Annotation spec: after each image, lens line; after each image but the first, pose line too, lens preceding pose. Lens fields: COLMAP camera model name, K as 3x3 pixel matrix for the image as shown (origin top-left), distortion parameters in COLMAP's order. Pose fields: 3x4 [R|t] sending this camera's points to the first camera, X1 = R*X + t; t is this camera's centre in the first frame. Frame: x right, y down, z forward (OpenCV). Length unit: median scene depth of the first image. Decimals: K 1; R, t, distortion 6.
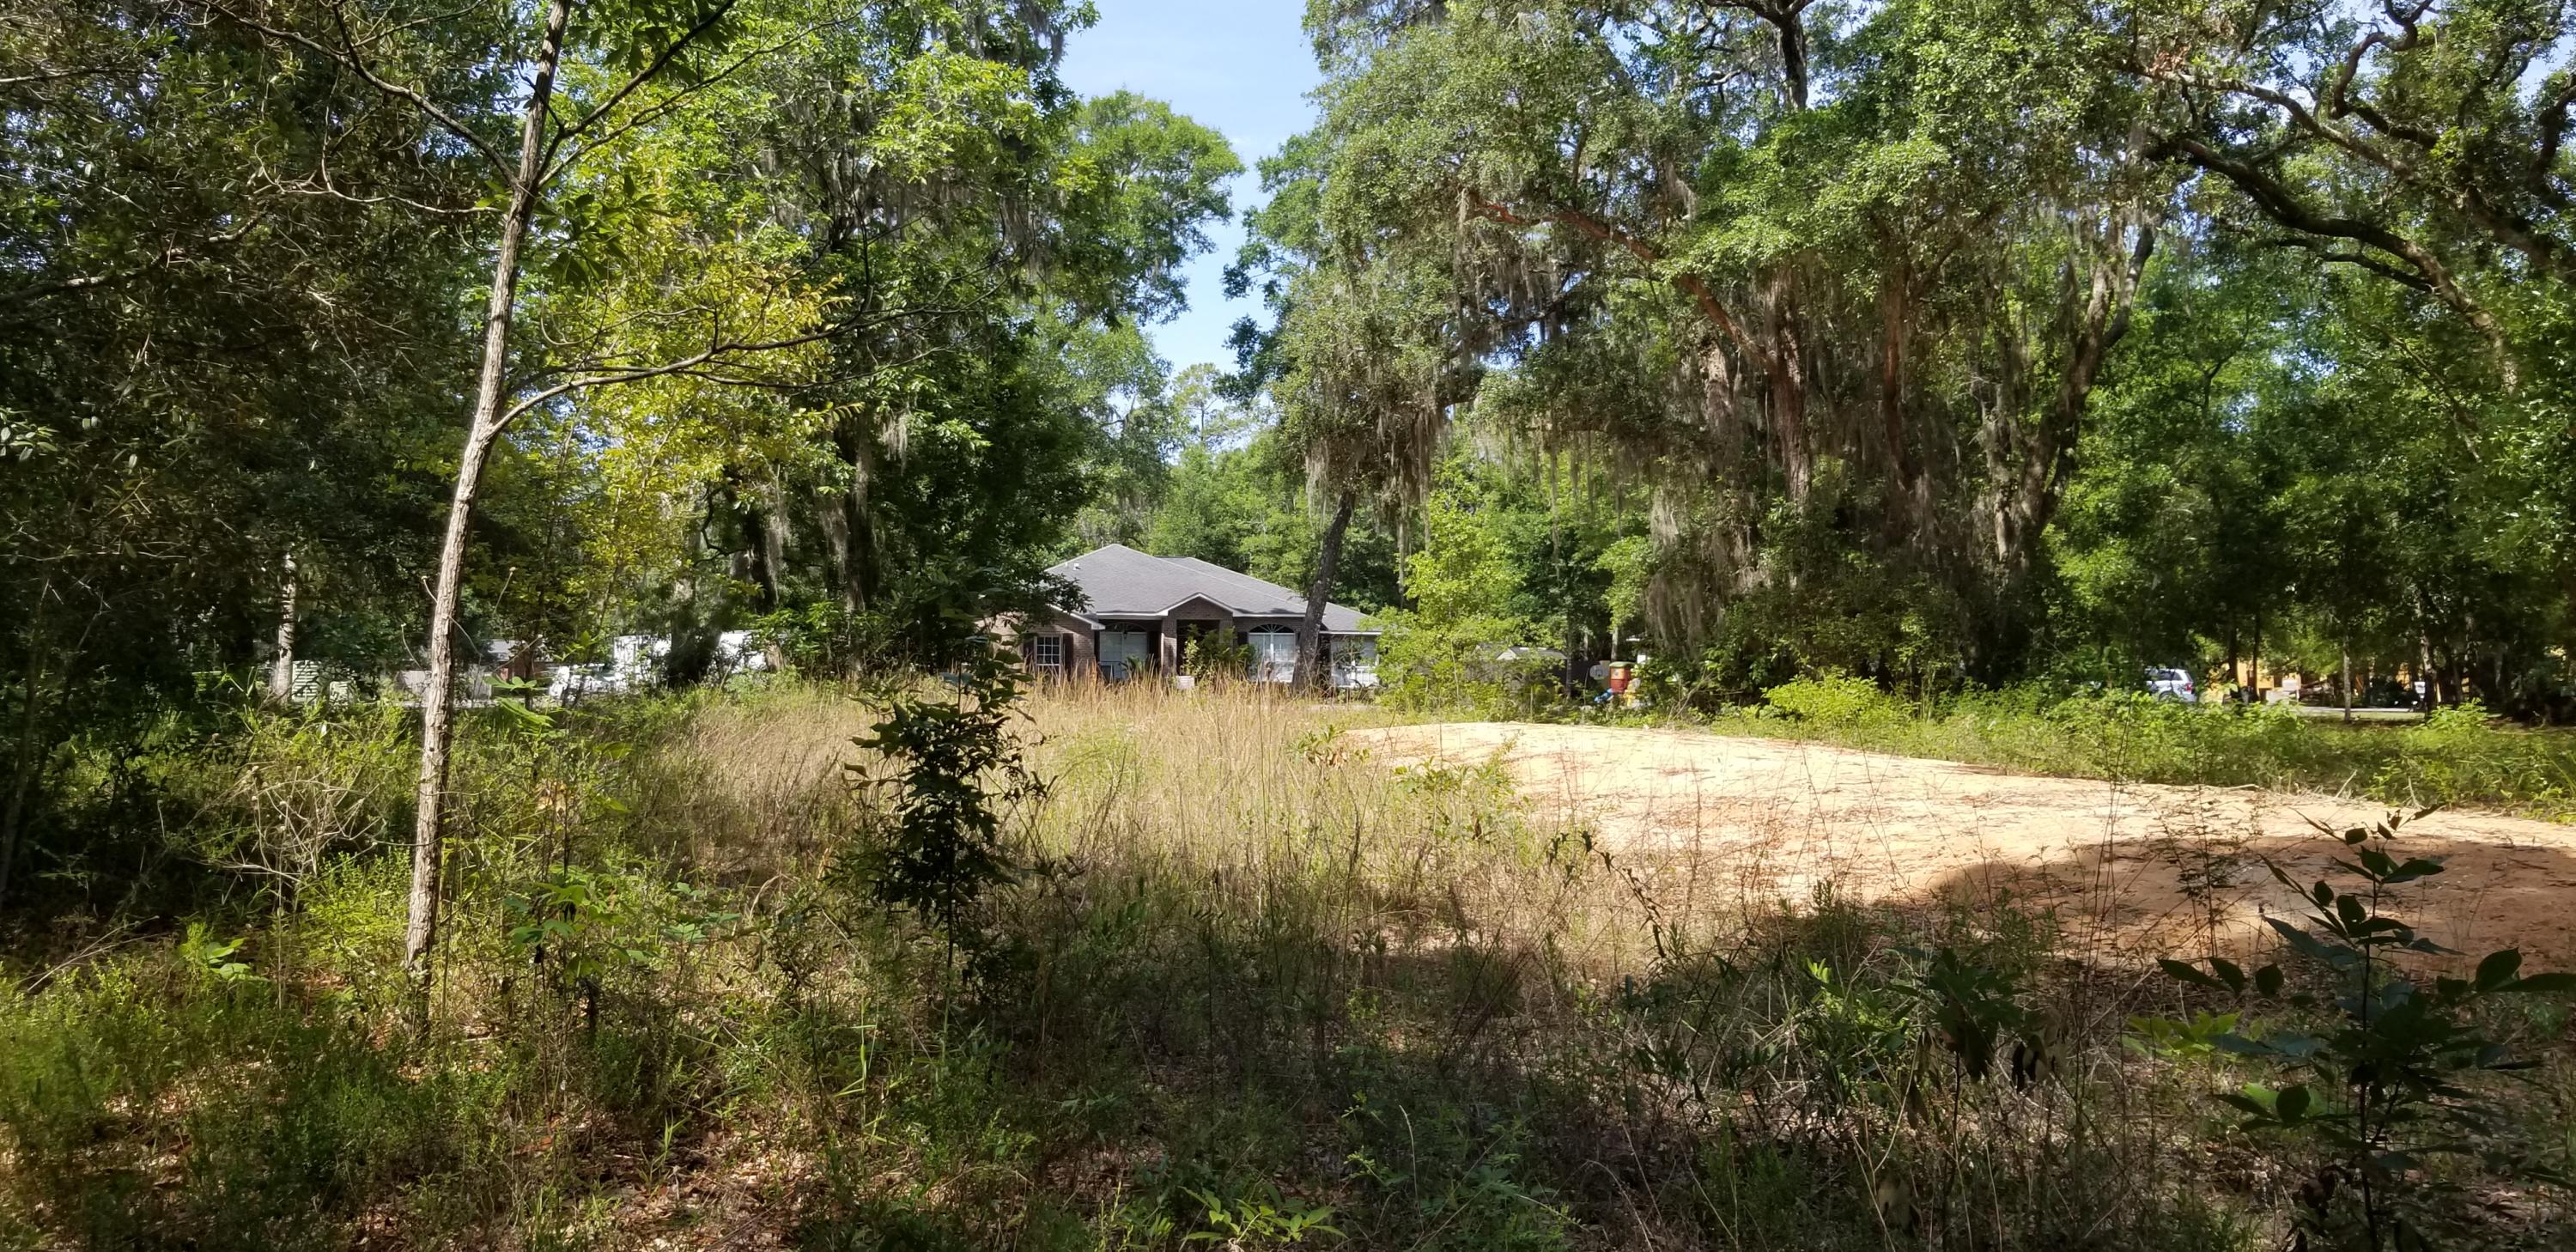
lens RADIAL K [[1857.1, 0, 1292.0], [0, 1857.1, 591.5], [0, 0, 1]] dist [0.088470, -0.149674]
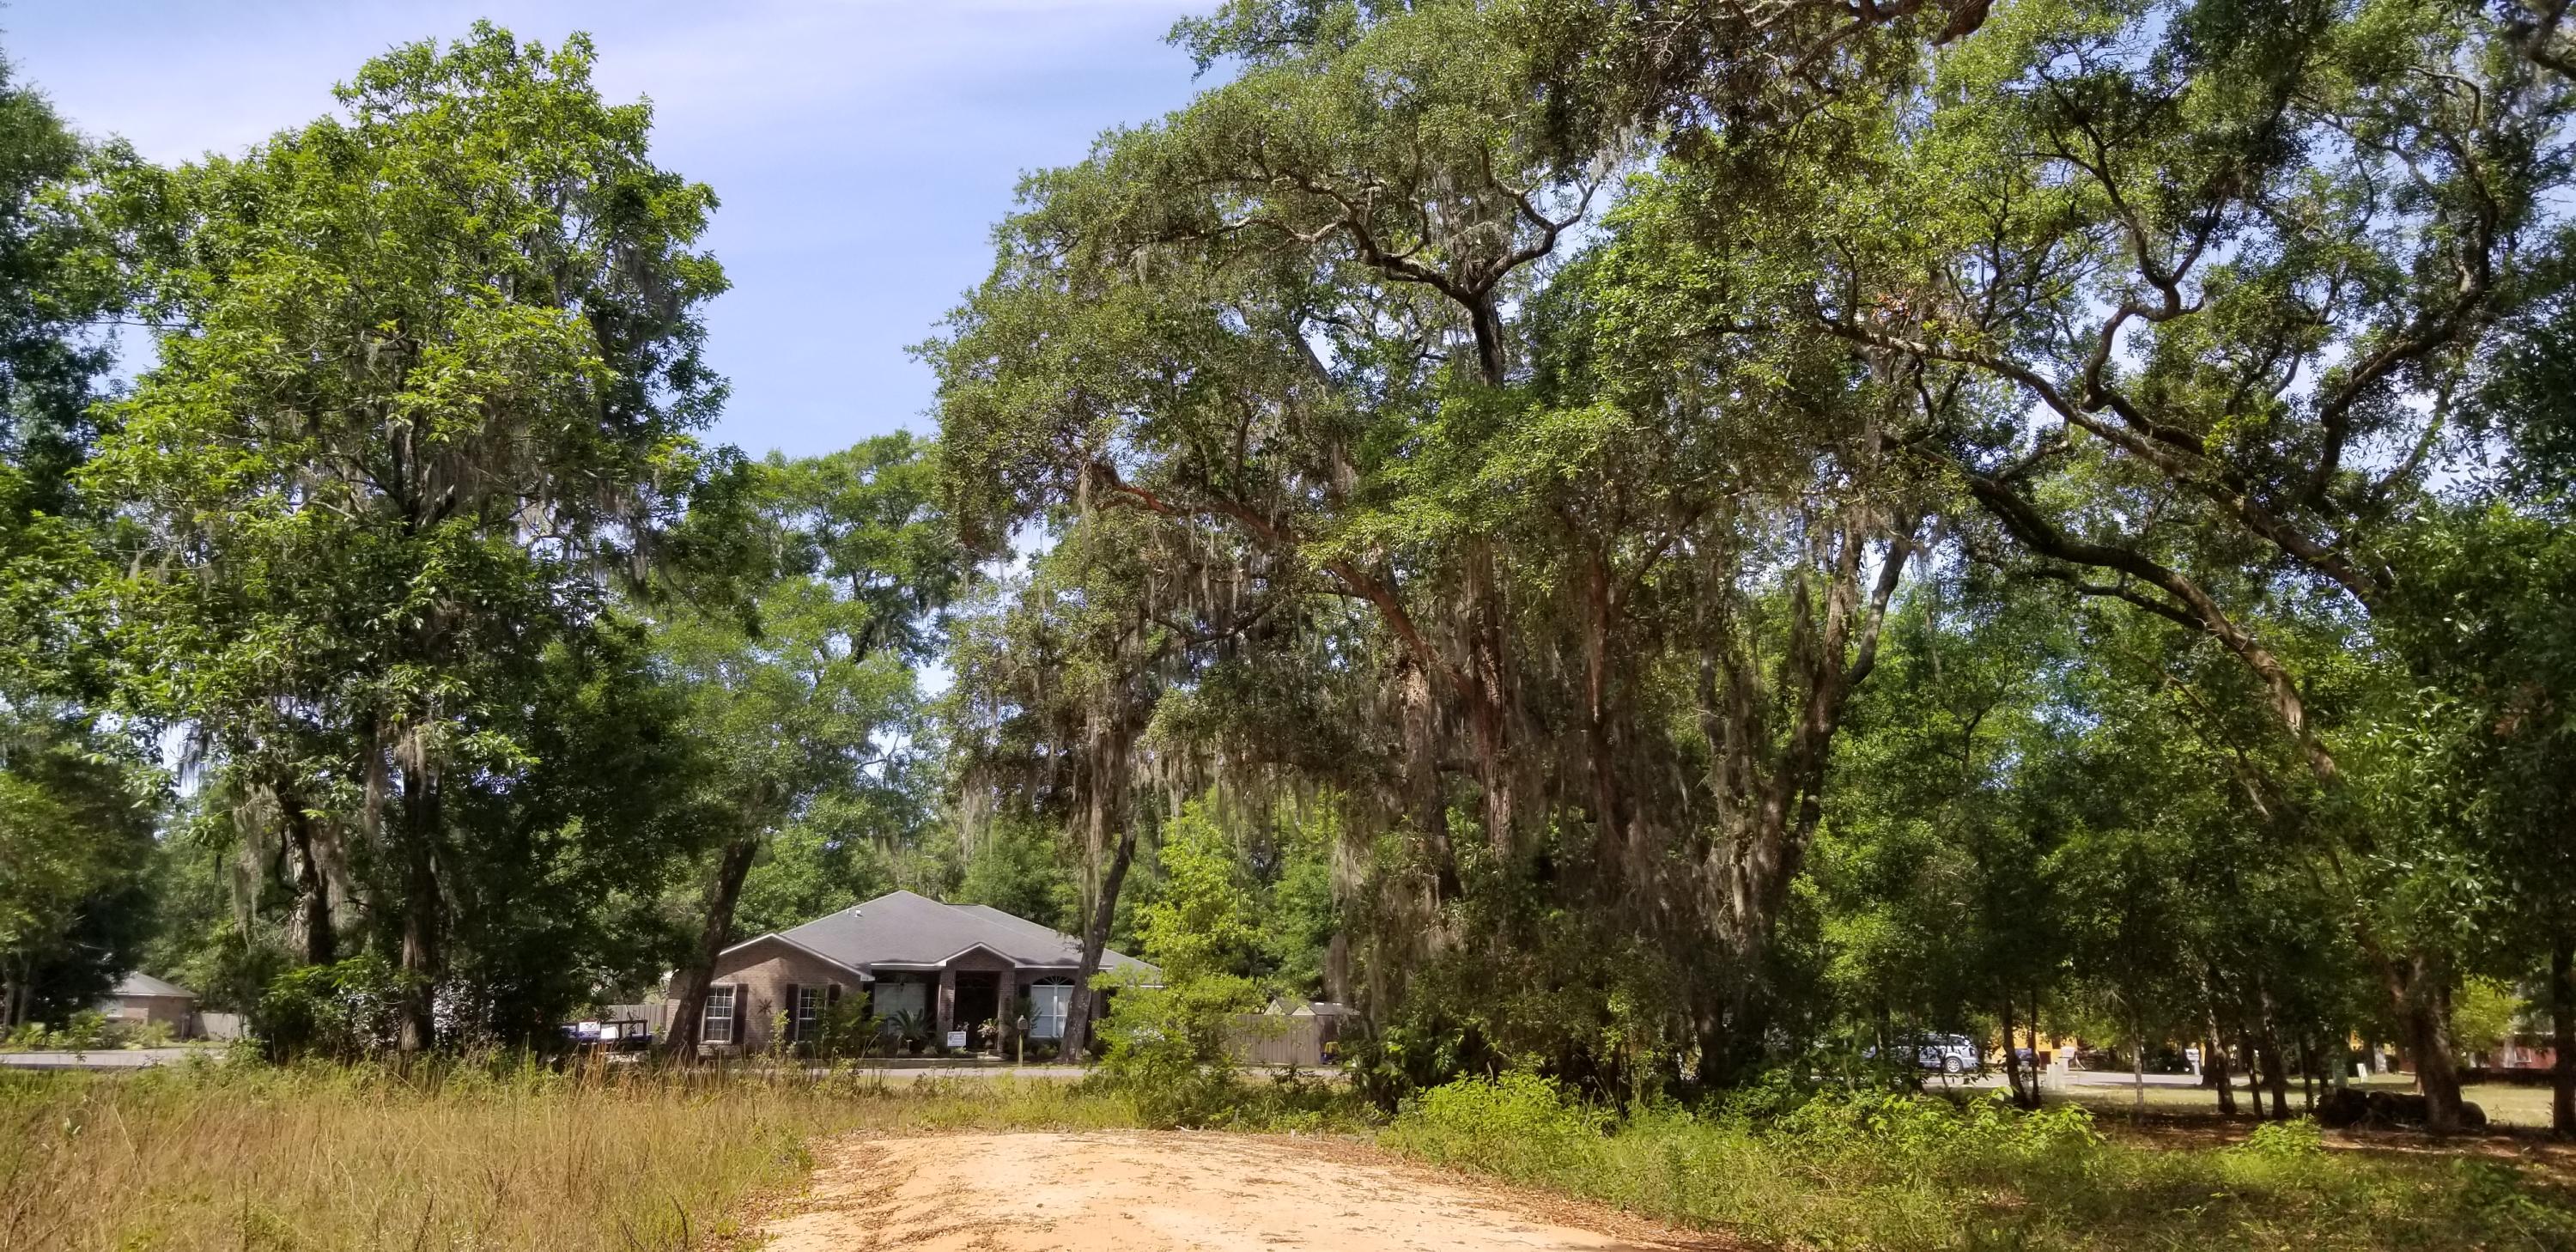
lens RADIAL K [[1905.0, 0, 1218.2], [0, 1905.0, 639.8], [0, 0, 1]] dist [0.087161, -0.142766]
pose [[0.996776, 0.026087, 0.075871, 0.068571], [-0.013825, 0.987364, -0.157863, -0.002855], [-0.079031, 0.156305, 0.984542, 0.131191]]
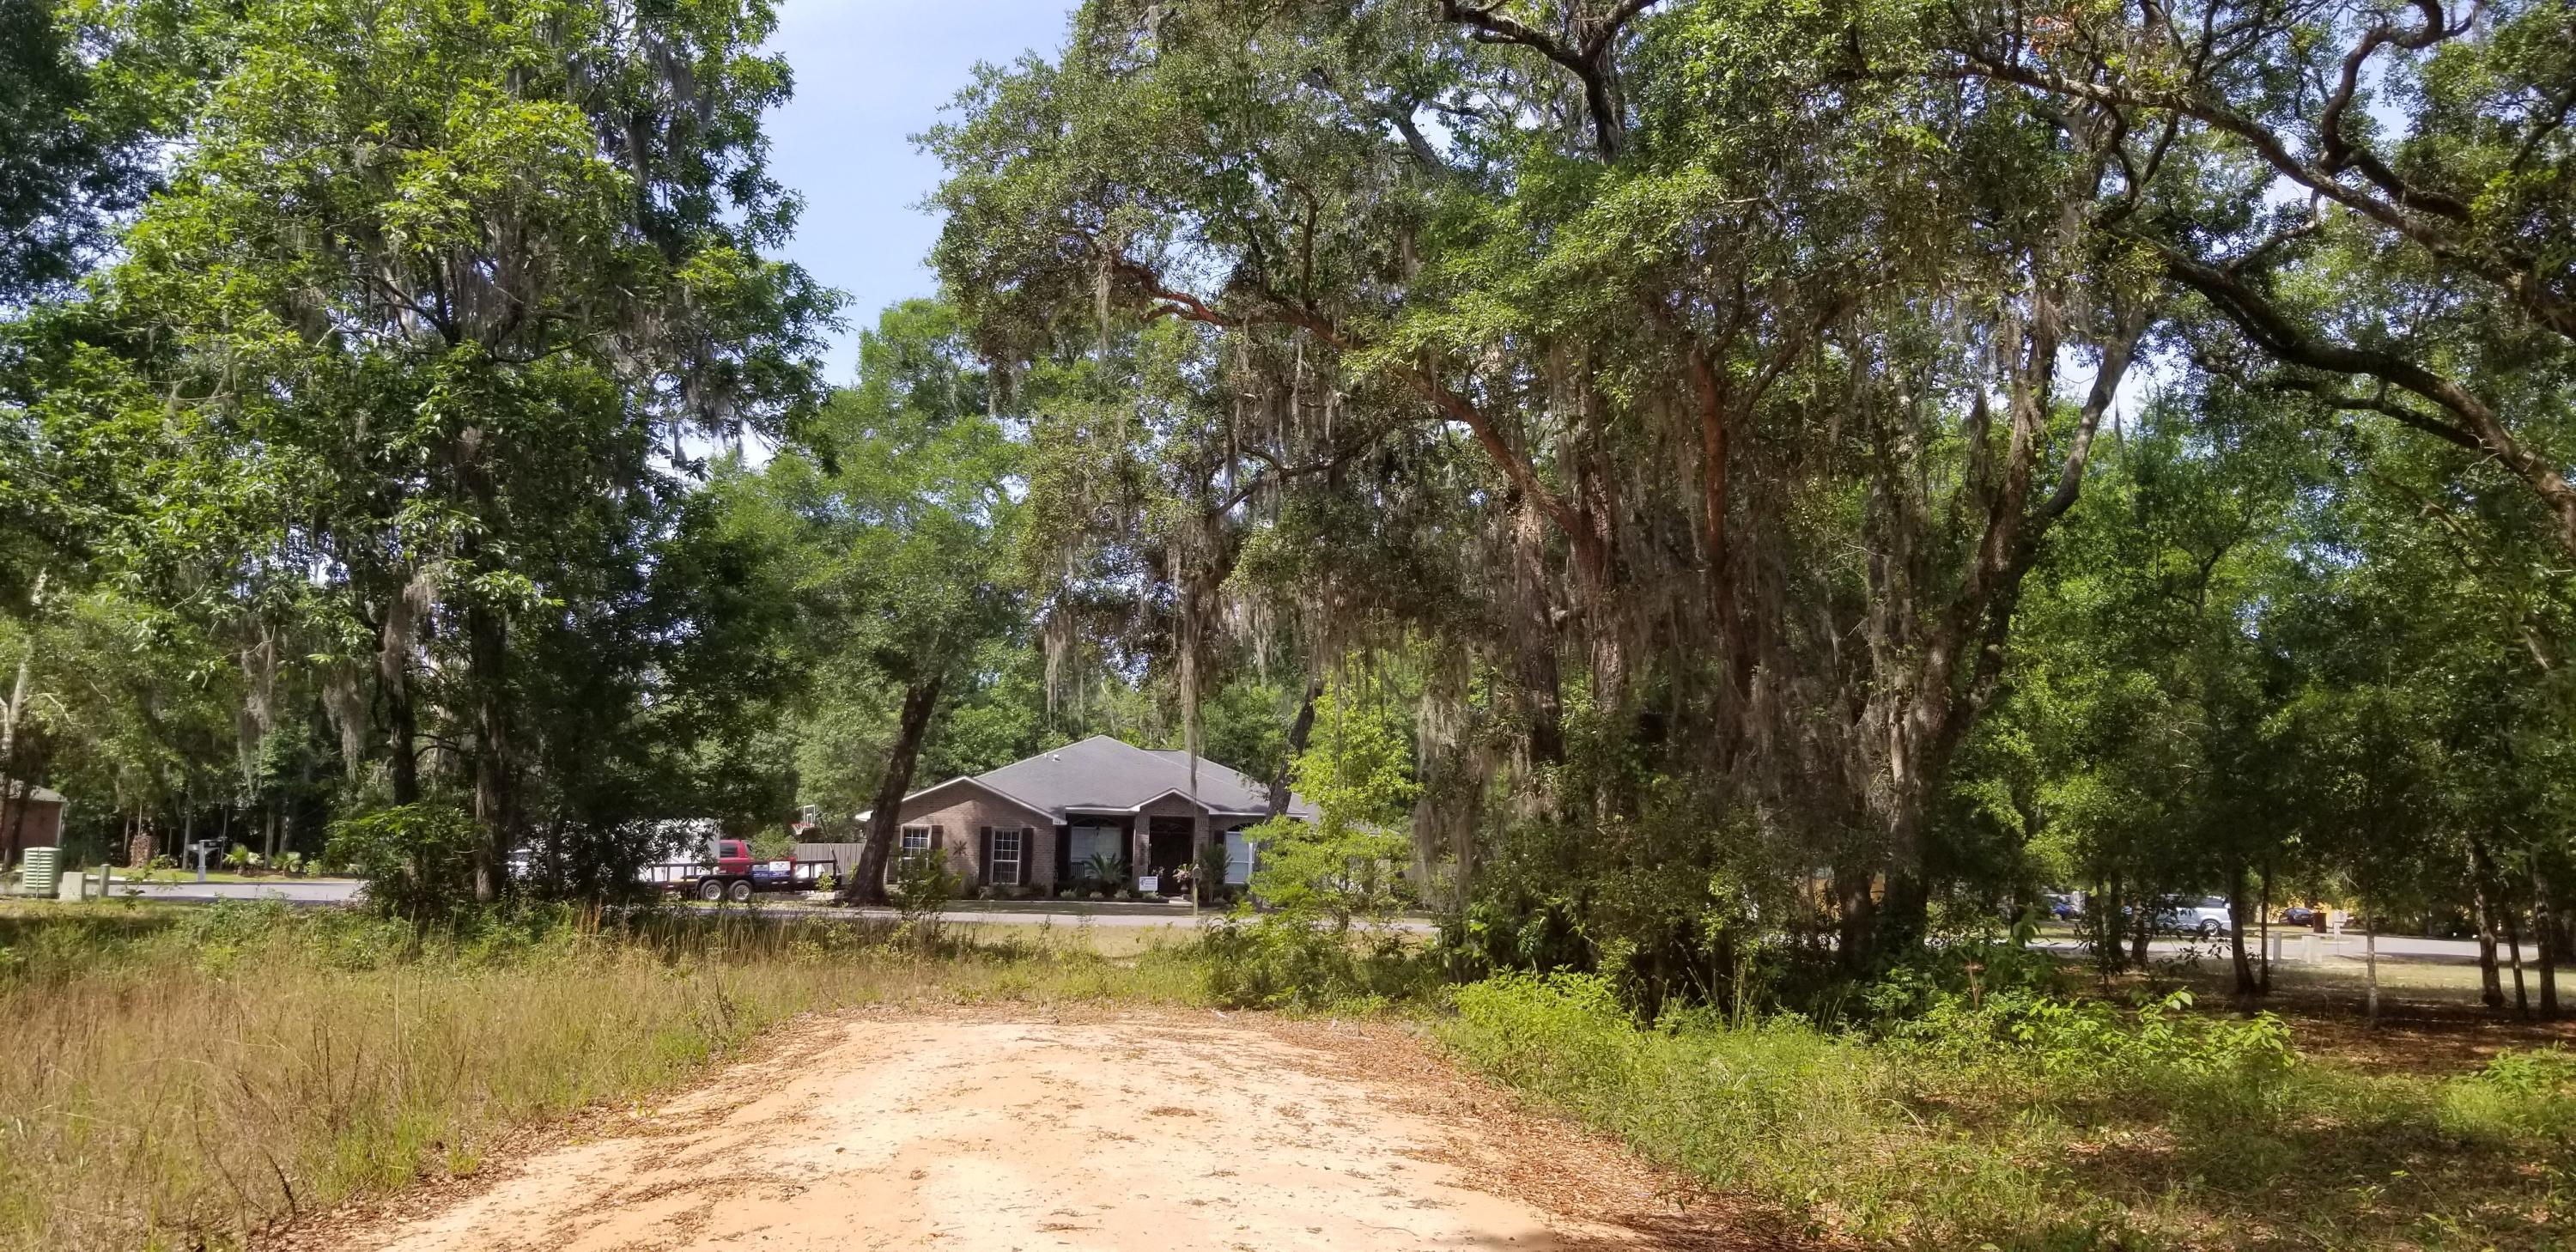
lens RADIAL K [[1969.2, 0, 1189.0], [0, 1969.2, 645.3], [0, 0, 1]] dist [0.083218, -0.112282]
pose [[0.999219, 0.023076, -0.032083, 0.115900], [-0.025374, 0.996998, -0.073146, -0.008897], [0.030299, 0.073902, 0.996805, 0.189344]]
